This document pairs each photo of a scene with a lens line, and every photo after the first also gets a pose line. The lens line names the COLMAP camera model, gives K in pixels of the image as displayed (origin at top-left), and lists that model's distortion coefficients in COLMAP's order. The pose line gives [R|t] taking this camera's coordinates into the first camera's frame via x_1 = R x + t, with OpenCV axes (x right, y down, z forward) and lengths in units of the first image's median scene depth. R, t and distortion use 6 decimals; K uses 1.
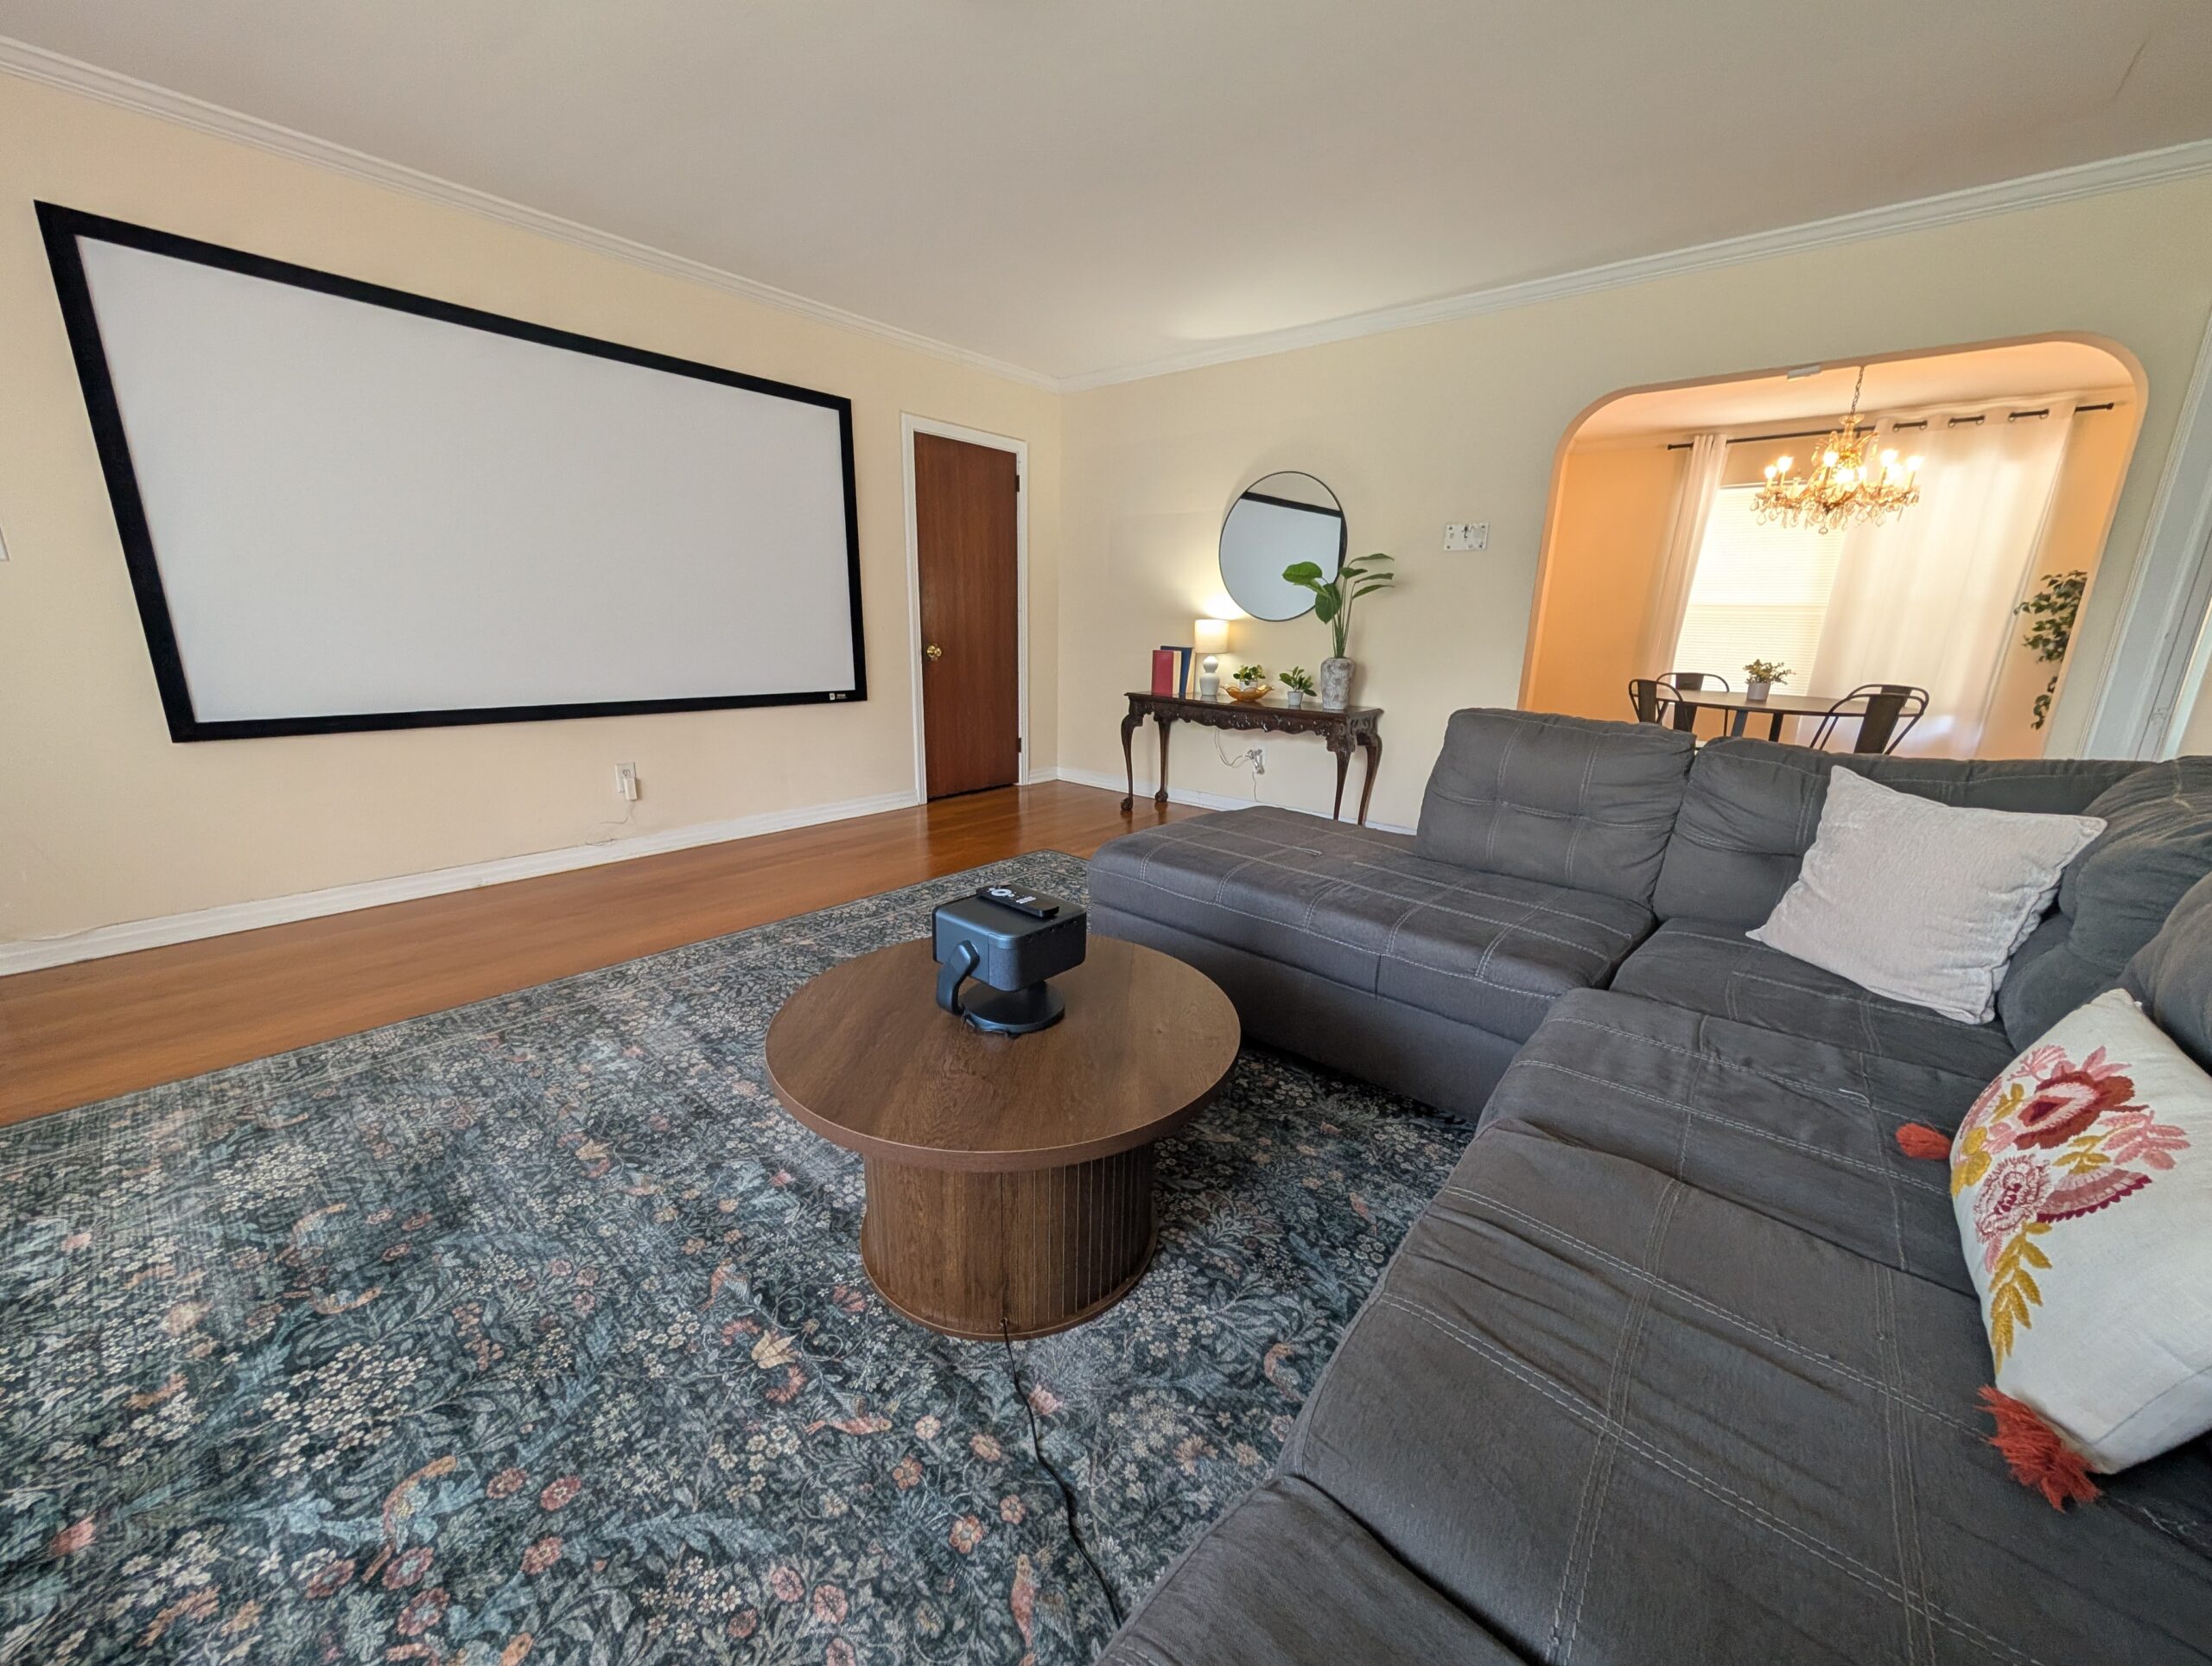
lens RADIAL K [[840.8, 0, 1106.0], [0, 840.8, 833.0], [0, 0, 1]] dist [-0.001510, 0.000425]
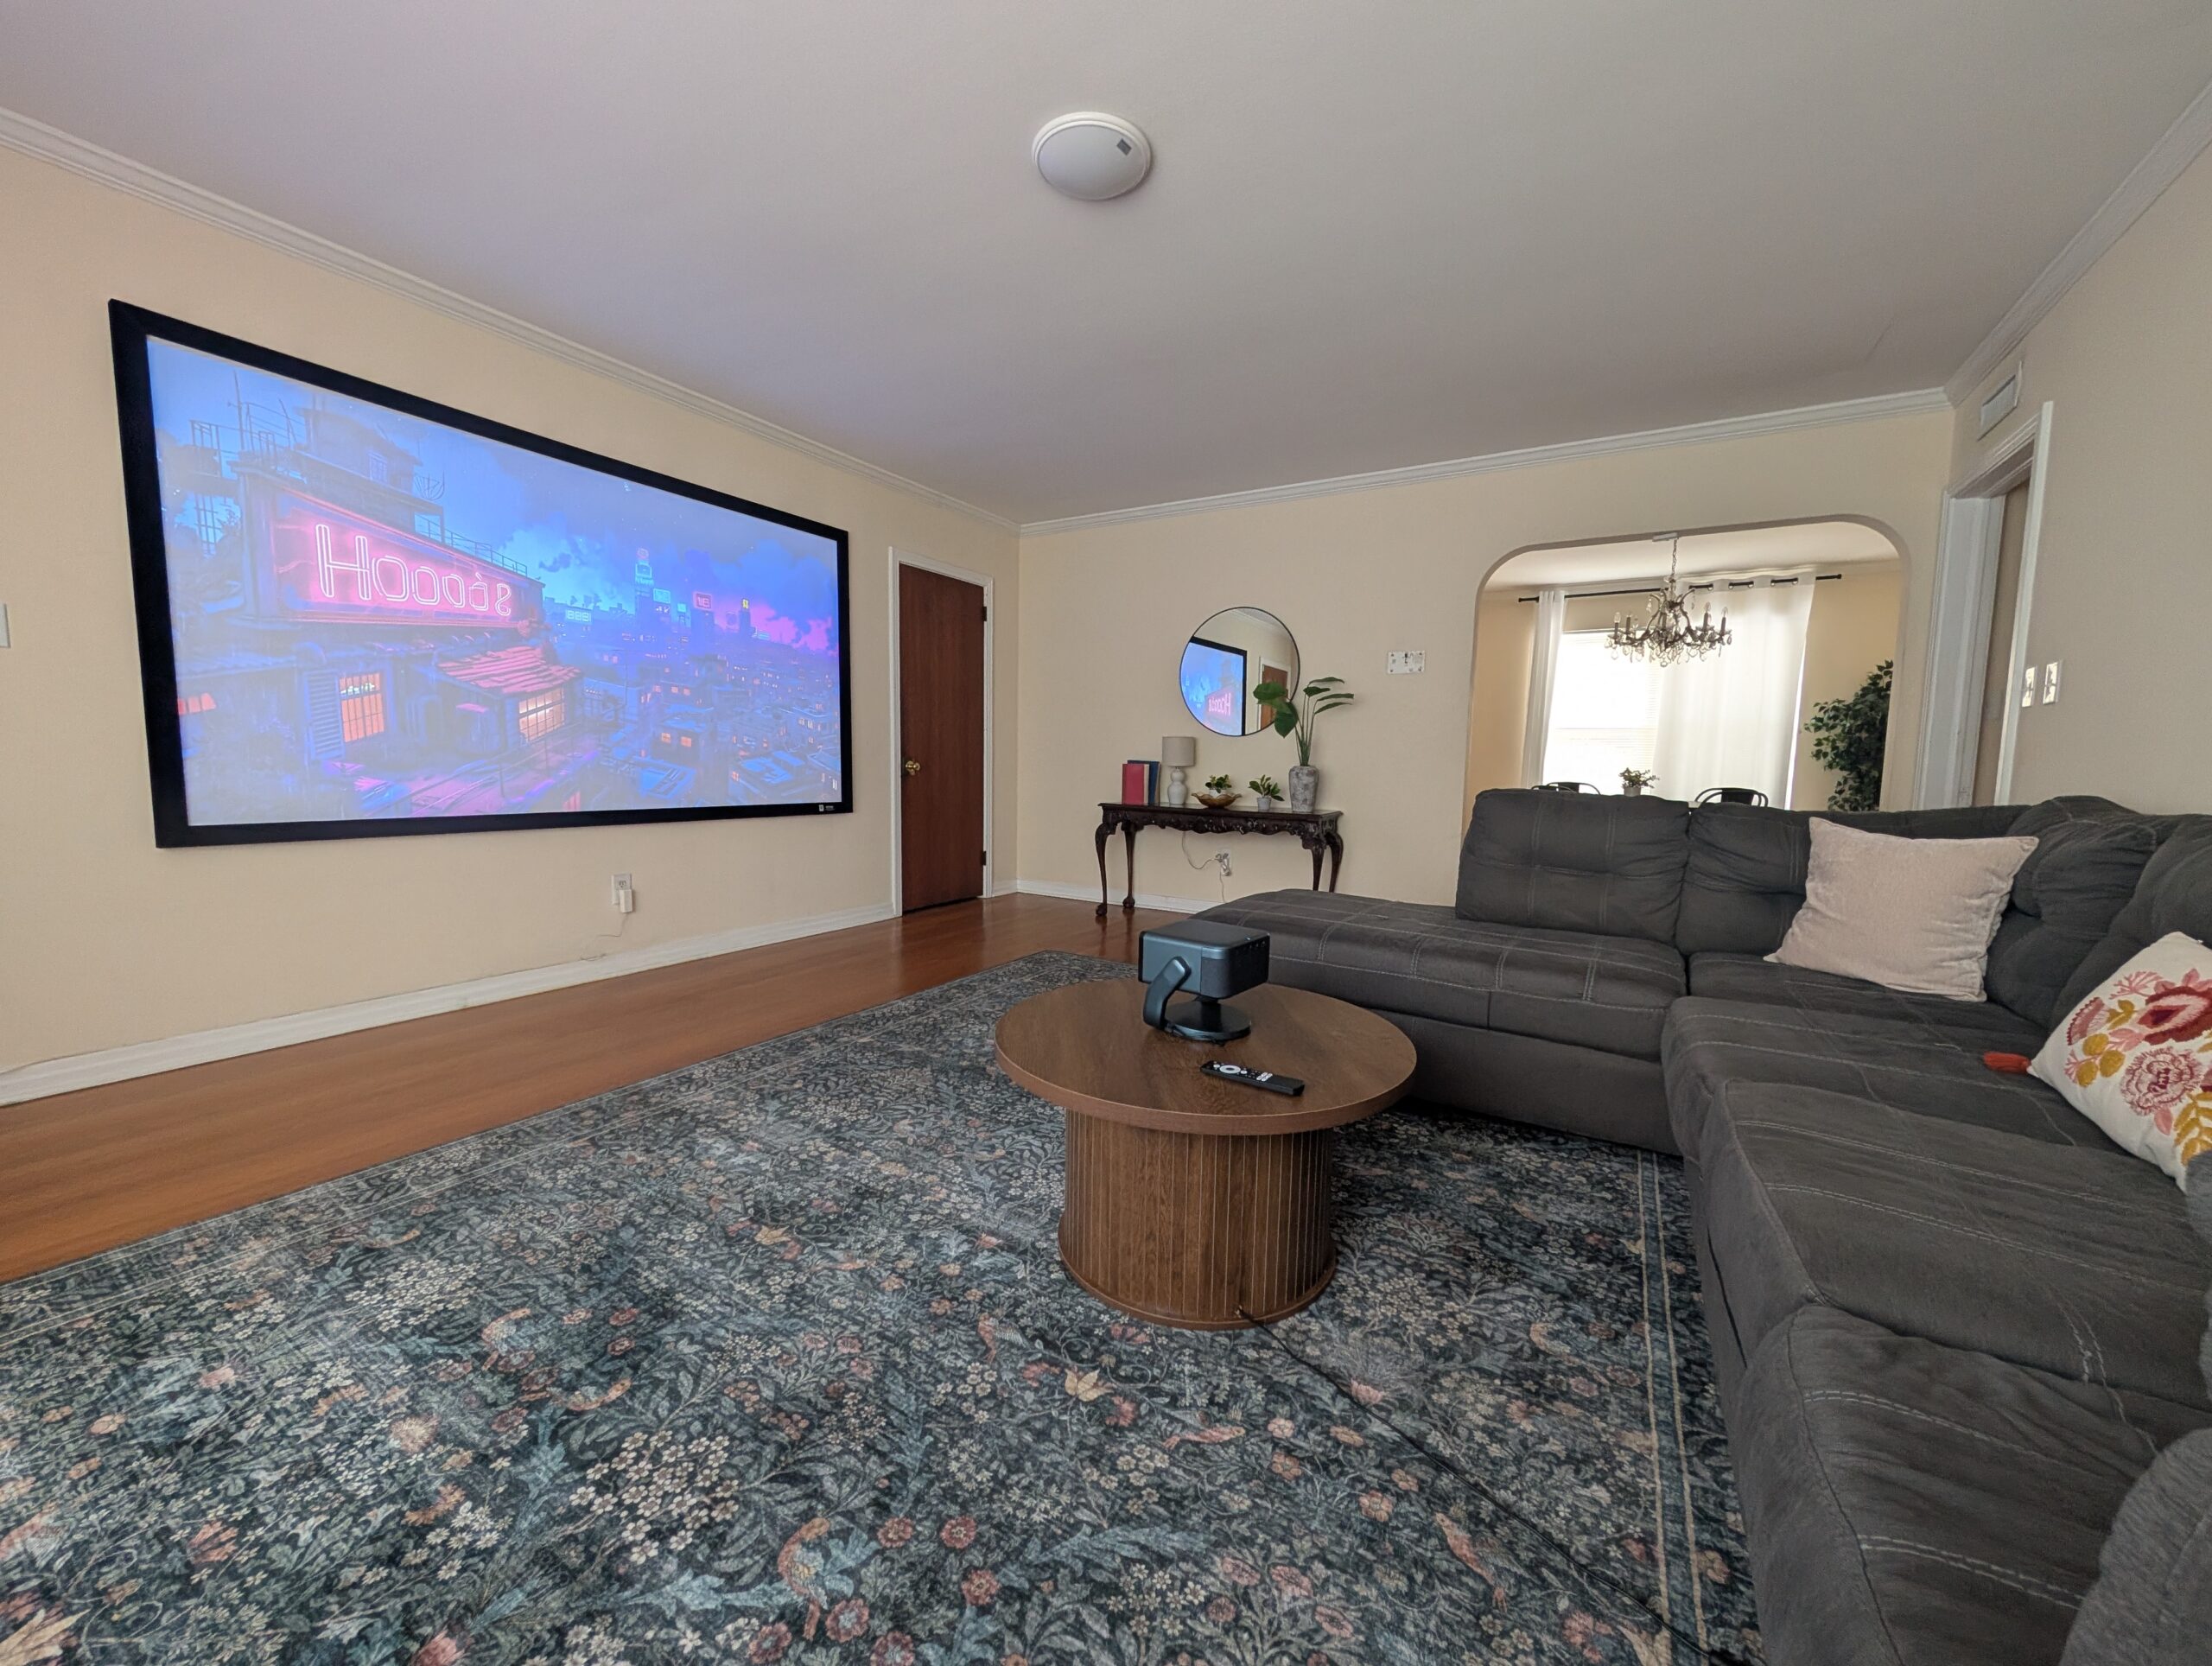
lens RADIAL K [[839.0, 0, 1106.0], [0, 839.0, 833.0], [0, 0, 1]] dist [-0.001701, 0.000530]
pose [[0.986538, -0.018622, 0.162471, -0.404896], [0.044125, 0.986959, -0.154805, 0.096743], [-0.157469, 0.159890, 0.974494, -0.060423]]
